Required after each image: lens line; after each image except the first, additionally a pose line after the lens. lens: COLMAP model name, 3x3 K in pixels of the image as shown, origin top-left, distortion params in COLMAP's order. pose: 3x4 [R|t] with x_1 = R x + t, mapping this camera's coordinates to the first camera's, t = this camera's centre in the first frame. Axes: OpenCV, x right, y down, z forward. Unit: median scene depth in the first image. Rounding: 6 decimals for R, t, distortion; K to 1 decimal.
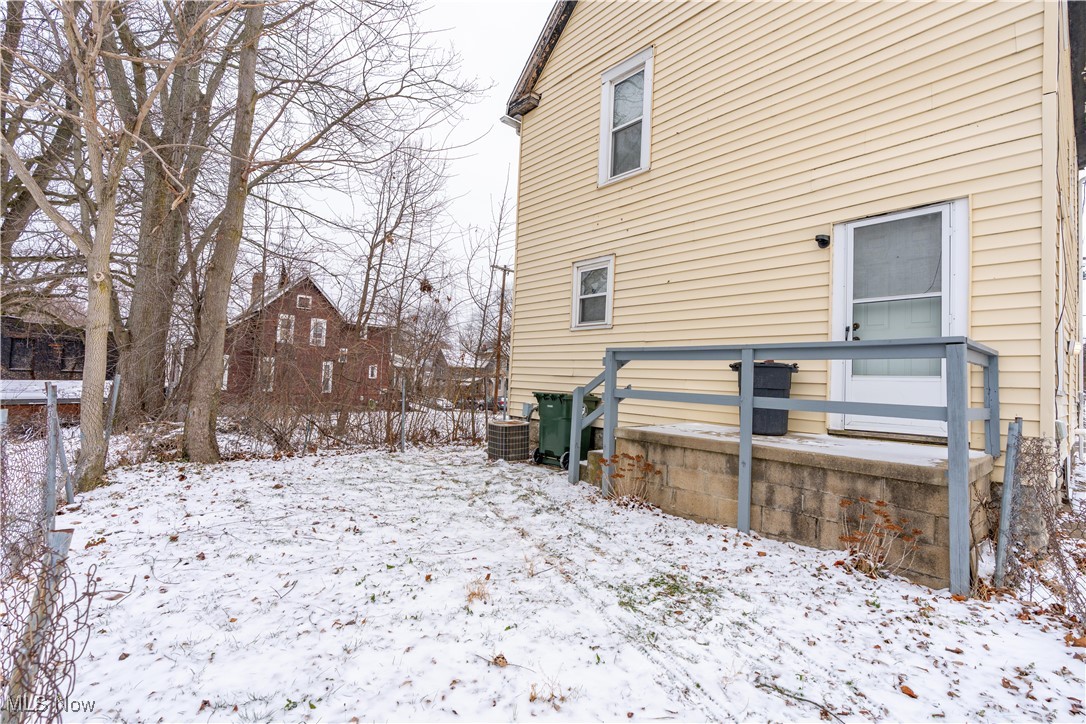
lens RADIAL K [[481.8, 0, 545.7], [0, 481.8, 360.2], [0, 0, 1]] dist [-0.003666, 0.002328]
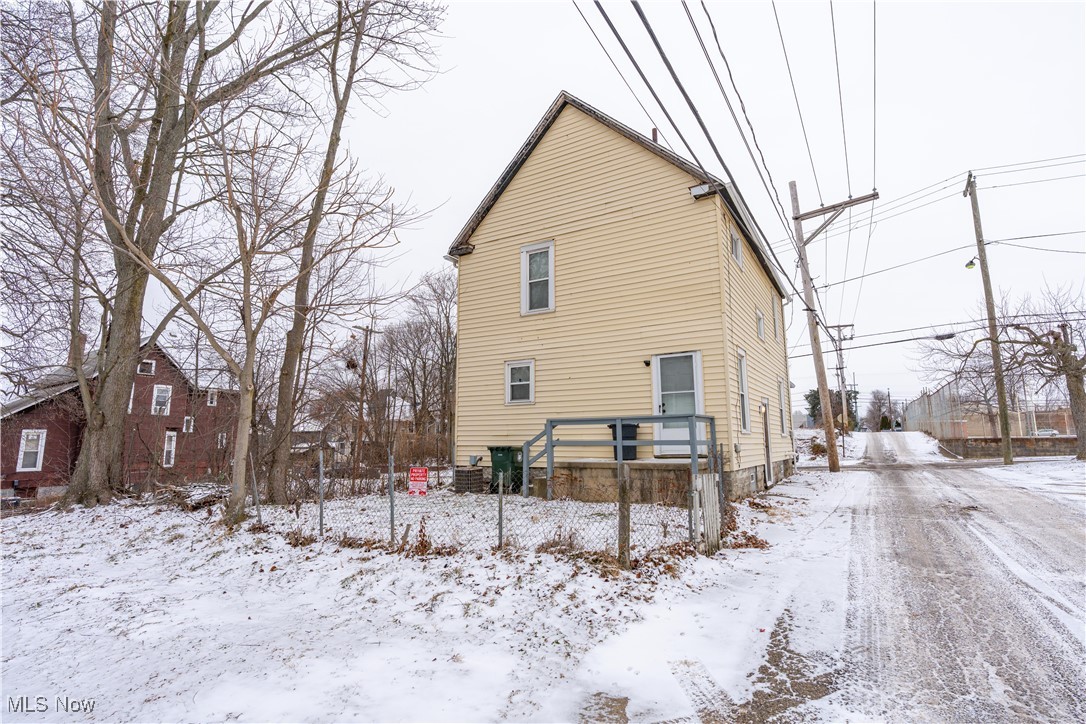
lens RADIAL K [[527.8, 0, 538.5], [0, 527.8, 362.0], [0, 0, 1]] dist [-0.003212, -0.000042]
pose [[0.955932, -0.004734, 0.293549, -0.493721], [0.034870, 0.994623, -0.097515, -0.045848], [-0.291509, 0.103454, 0.950957, -0.941037]]
